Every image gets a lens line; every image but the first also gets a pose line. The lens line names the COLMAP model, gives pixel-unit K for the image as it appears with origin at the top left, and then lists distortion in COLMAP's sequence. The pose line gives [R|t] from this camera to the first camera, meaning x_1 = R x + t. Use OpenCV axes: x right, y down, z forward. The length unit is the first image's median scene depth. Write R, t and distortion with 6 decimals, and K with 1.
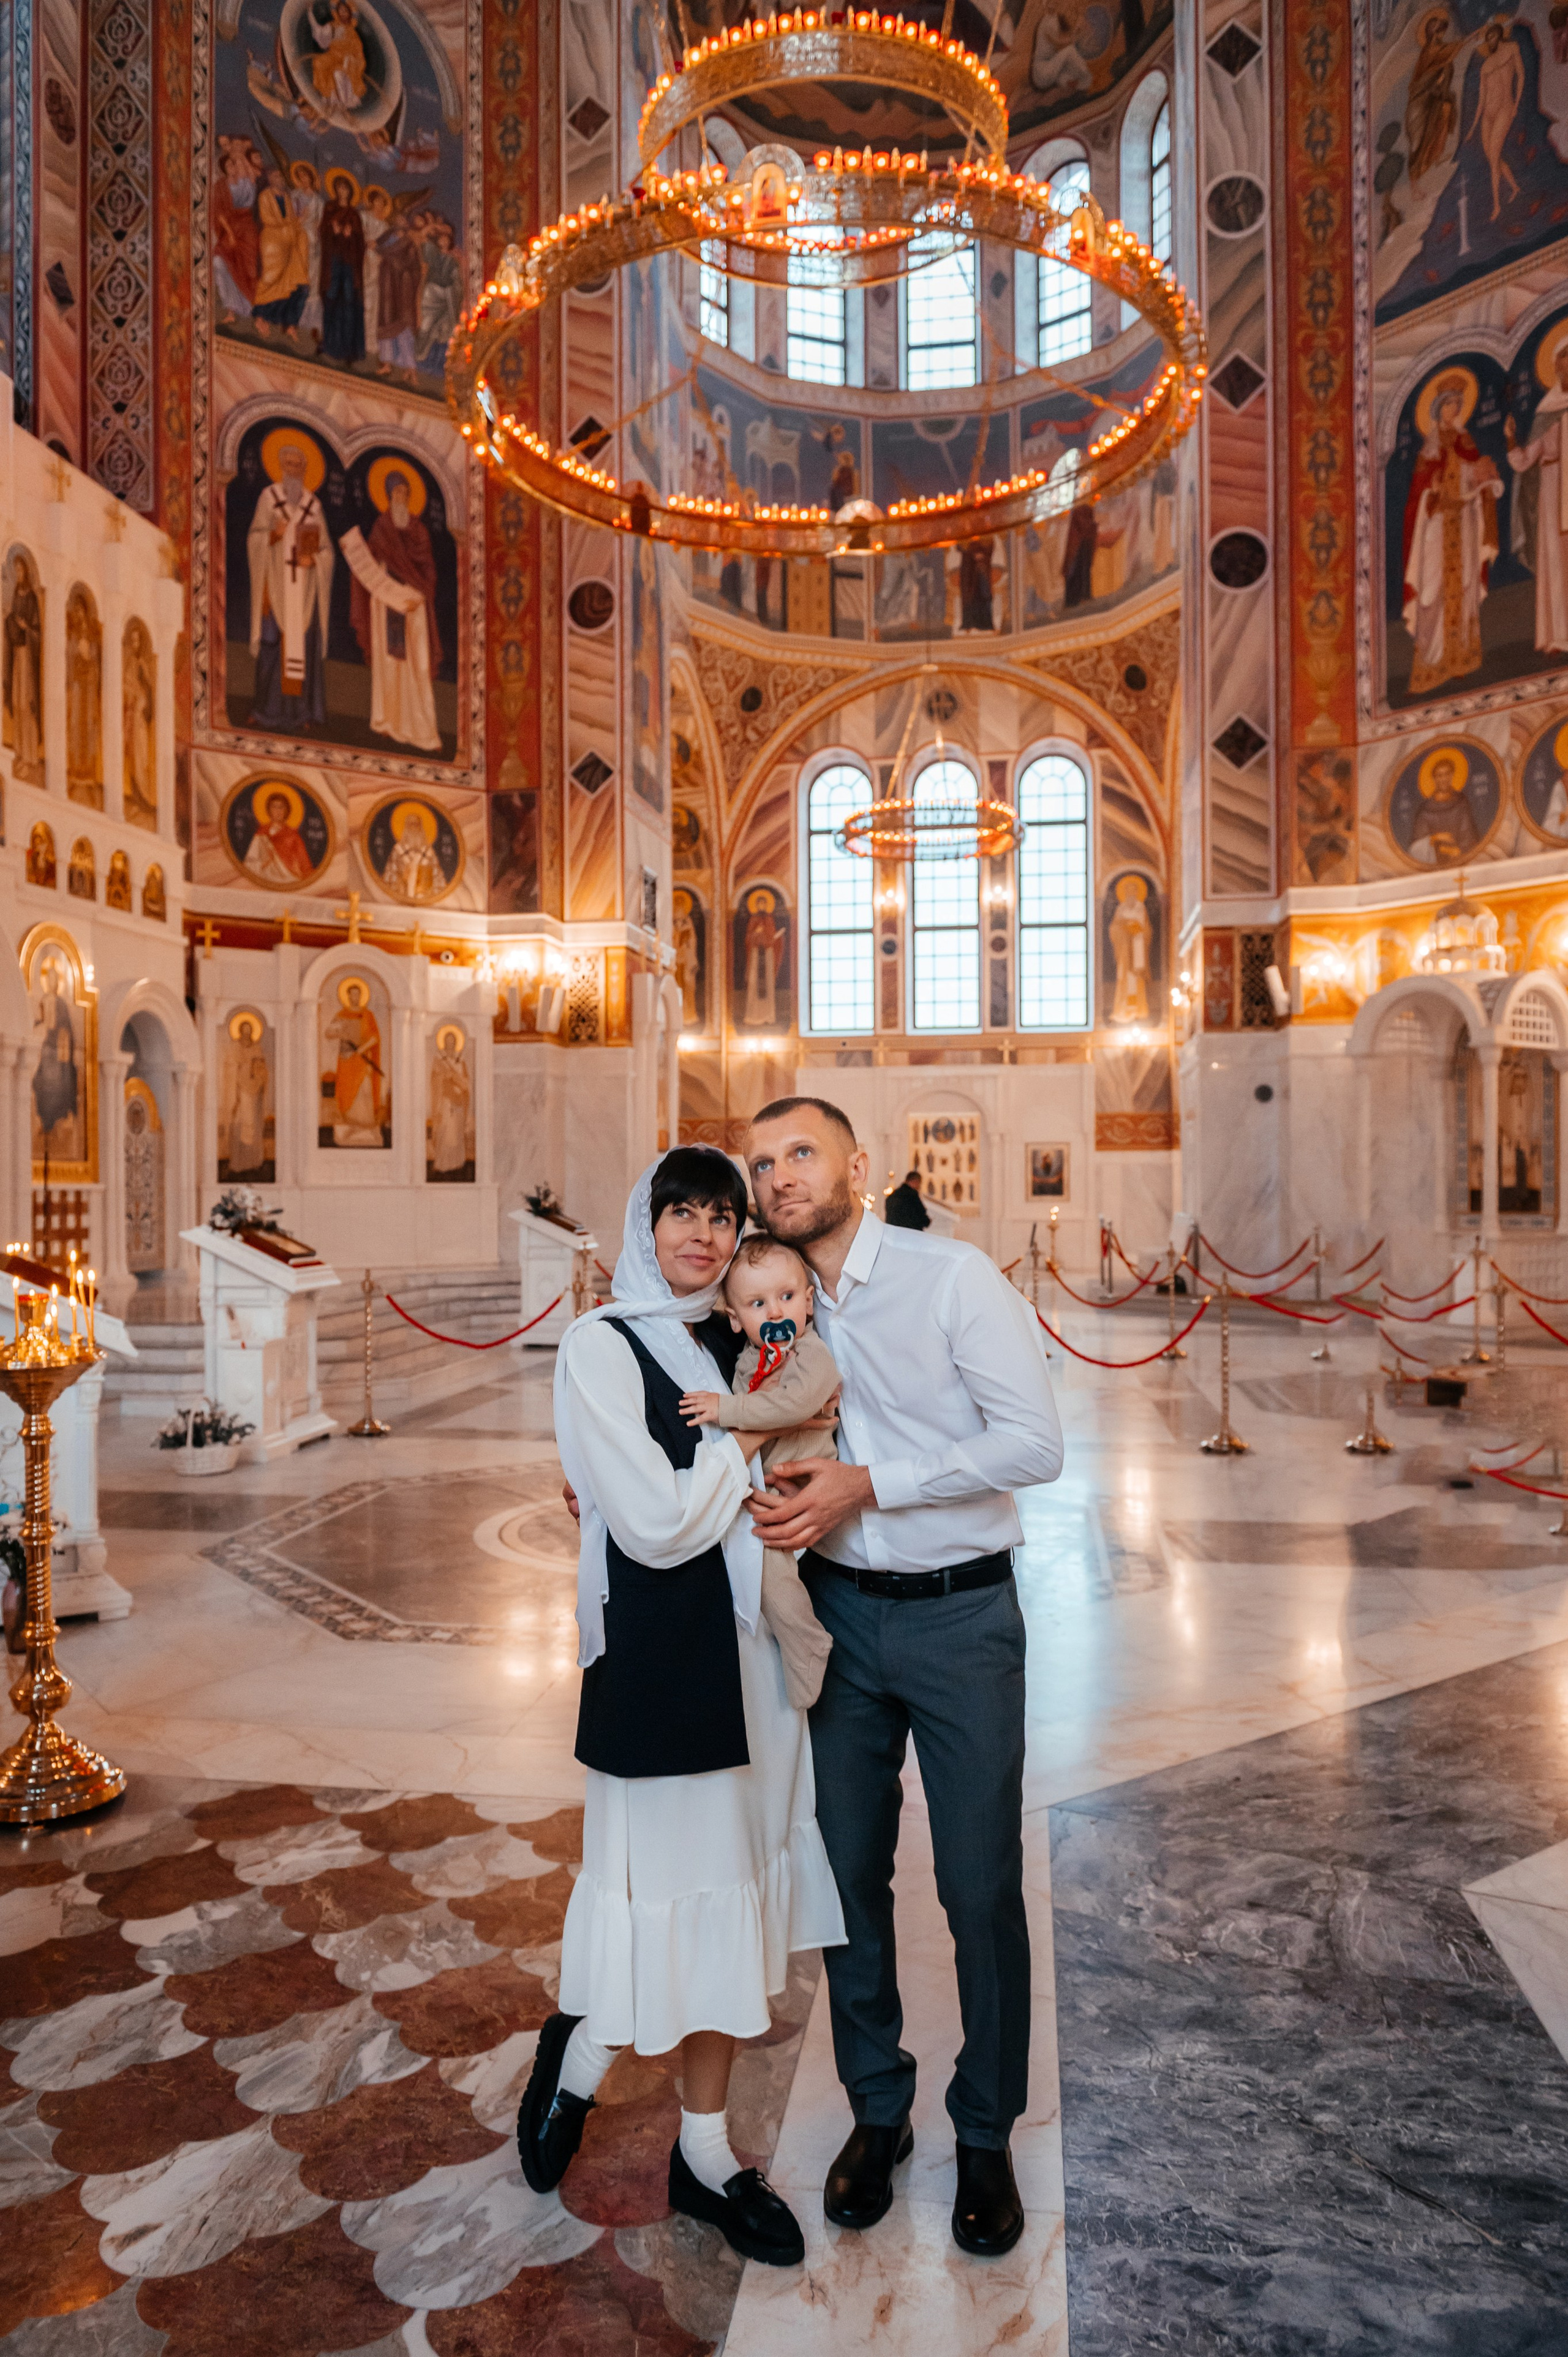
lens RADIAL K [[1630.9, 0, 757.2], [0, 1630.9, 1193.7], [0, 0, 1]] dist [-0.009002, -0.004530]
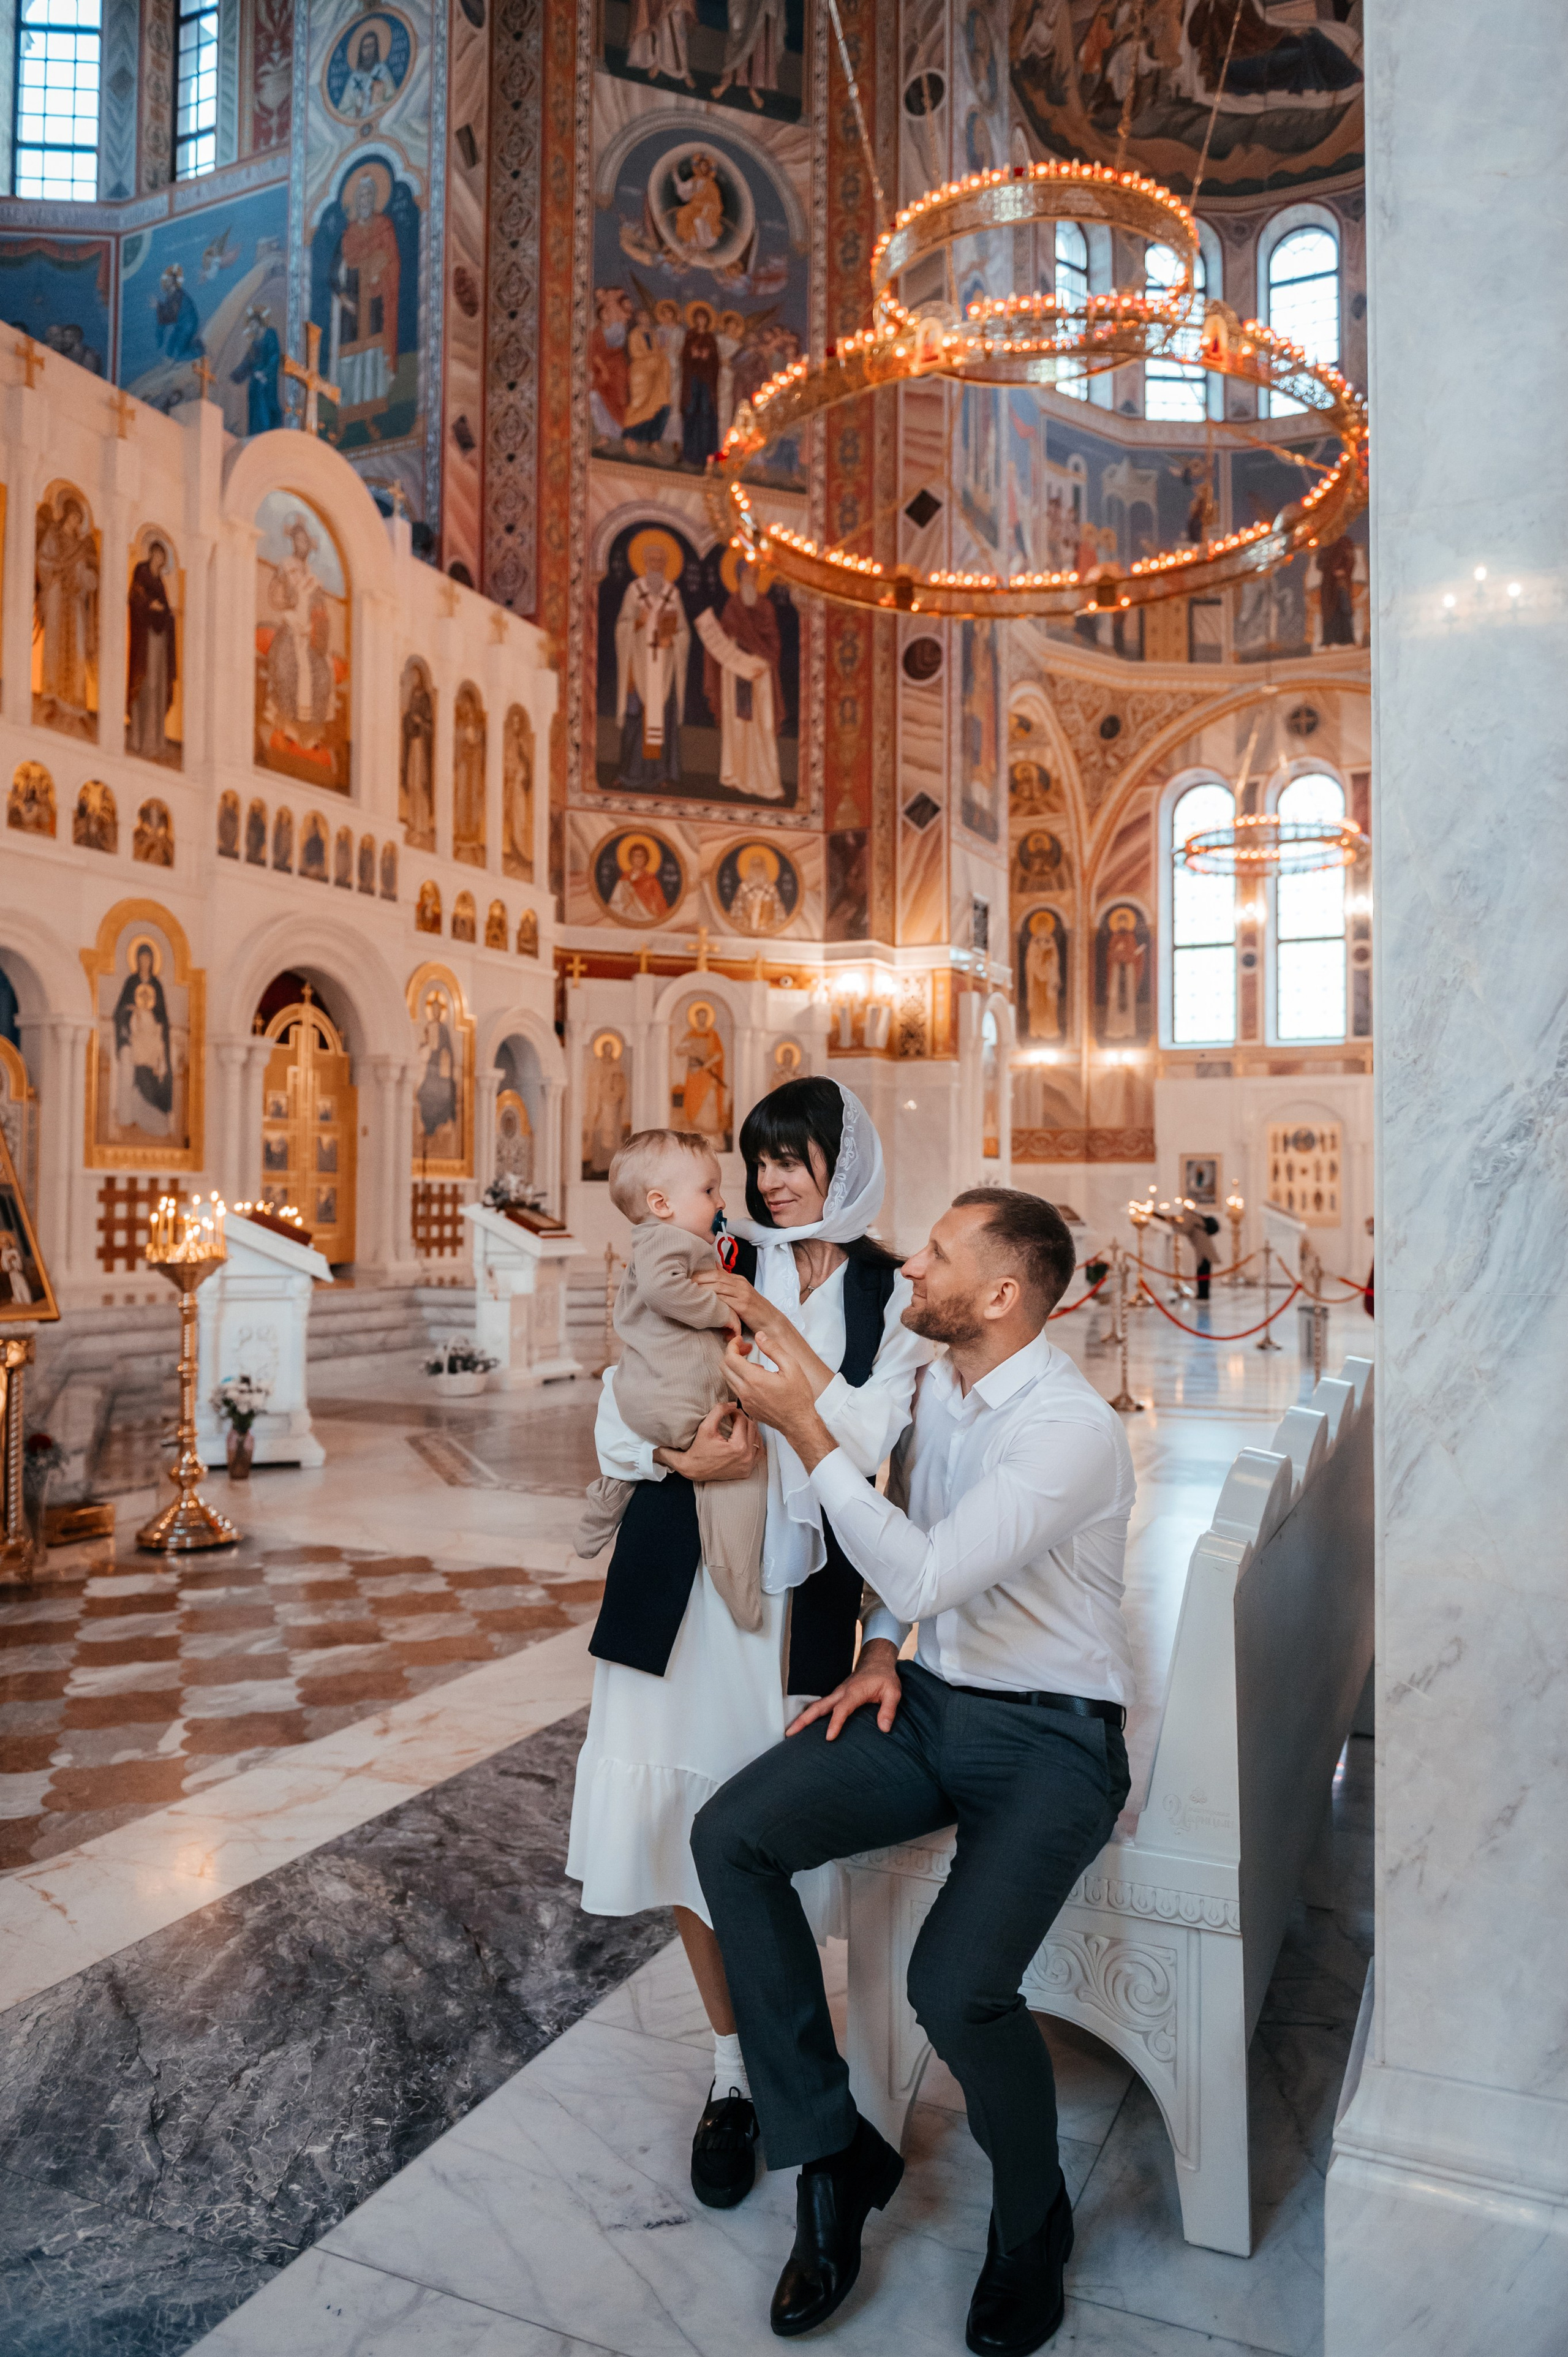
lens RADIAL K [[1622.7, 0, 792.6], [0, 1622.7, 1159.2], [0, 0, 1]] dist [-0.008426, -0.007839]
pose [[0.966540, 0.004902, -0.256467, 0.100131], [-0.012631, 0.999514, -0.028499, 0.008085], [0.256203, 0.030785, 0.966133, -0.070356]]
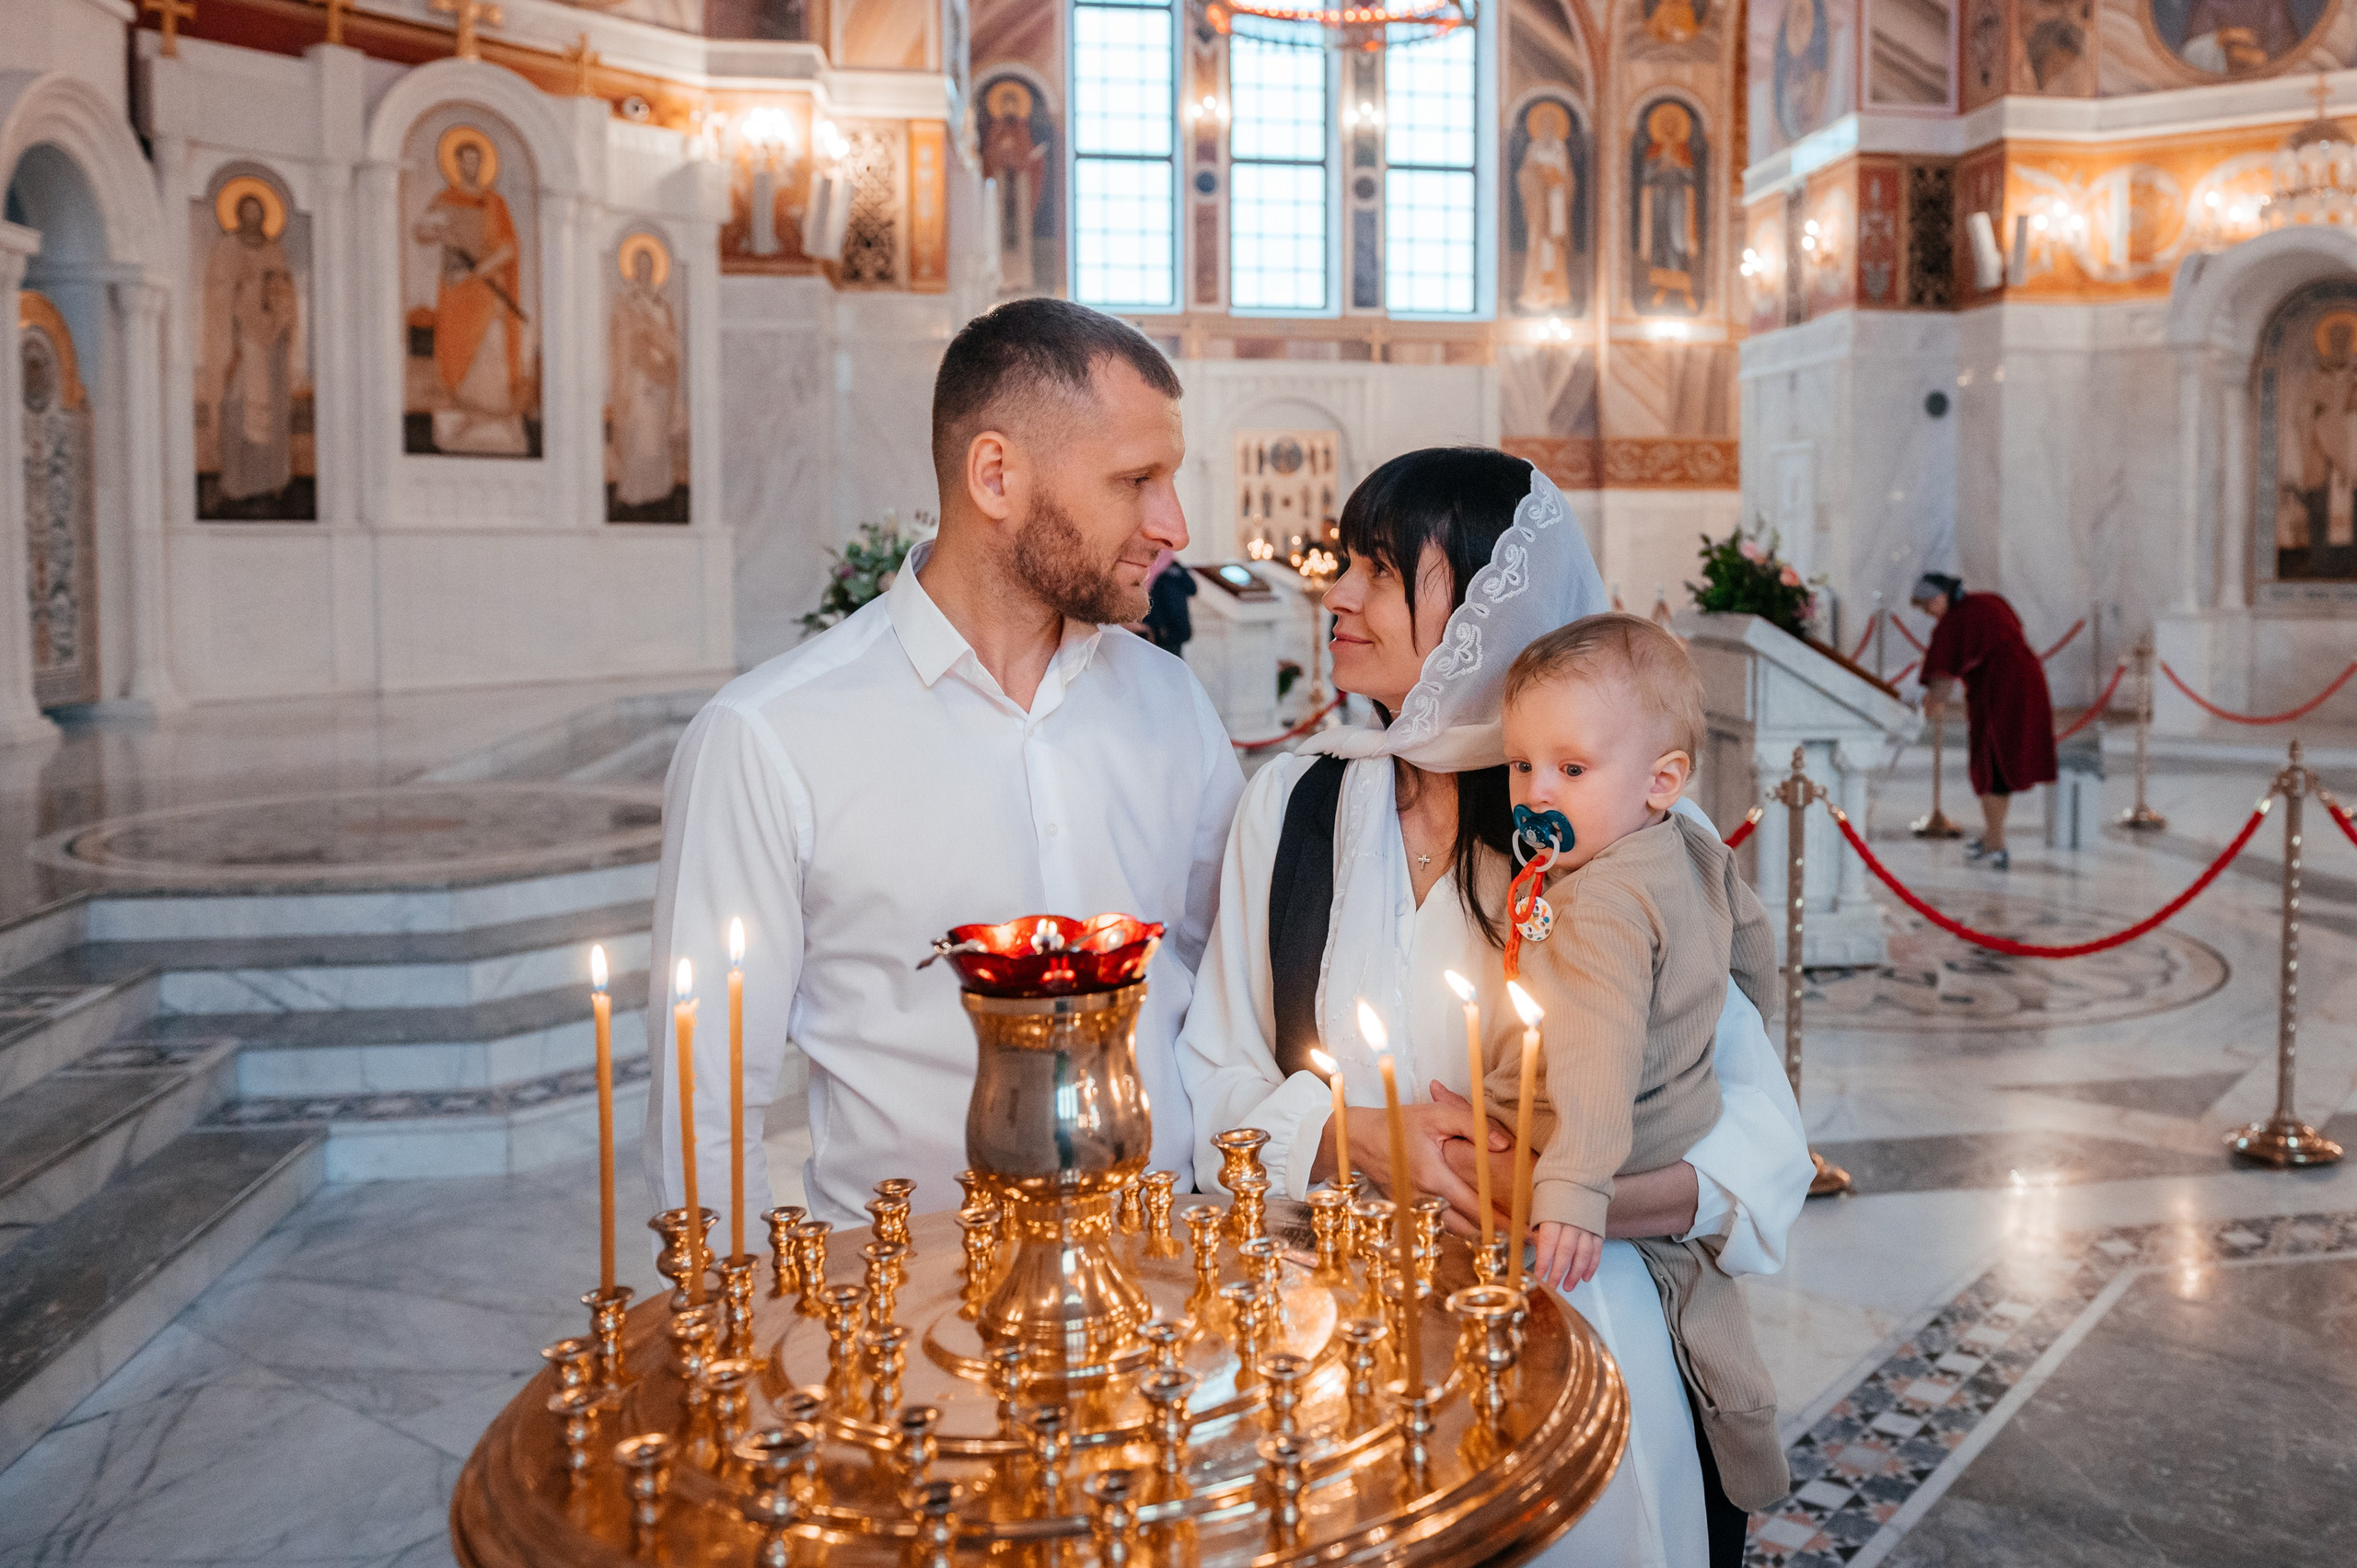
lens RADIAL K [[1997.6, 0, 1439.2], [0, 1997.6, 631.7], [0, 0, 1]] dist [-0.014693, -0.008655]
pose [[0.941983, -0.008544, 0.335550, -0.162292], [-0.005313, 0.999171, 0.040356, 0.000760], [-0.335617, -0.039797, 0.941157, 0.279449]]
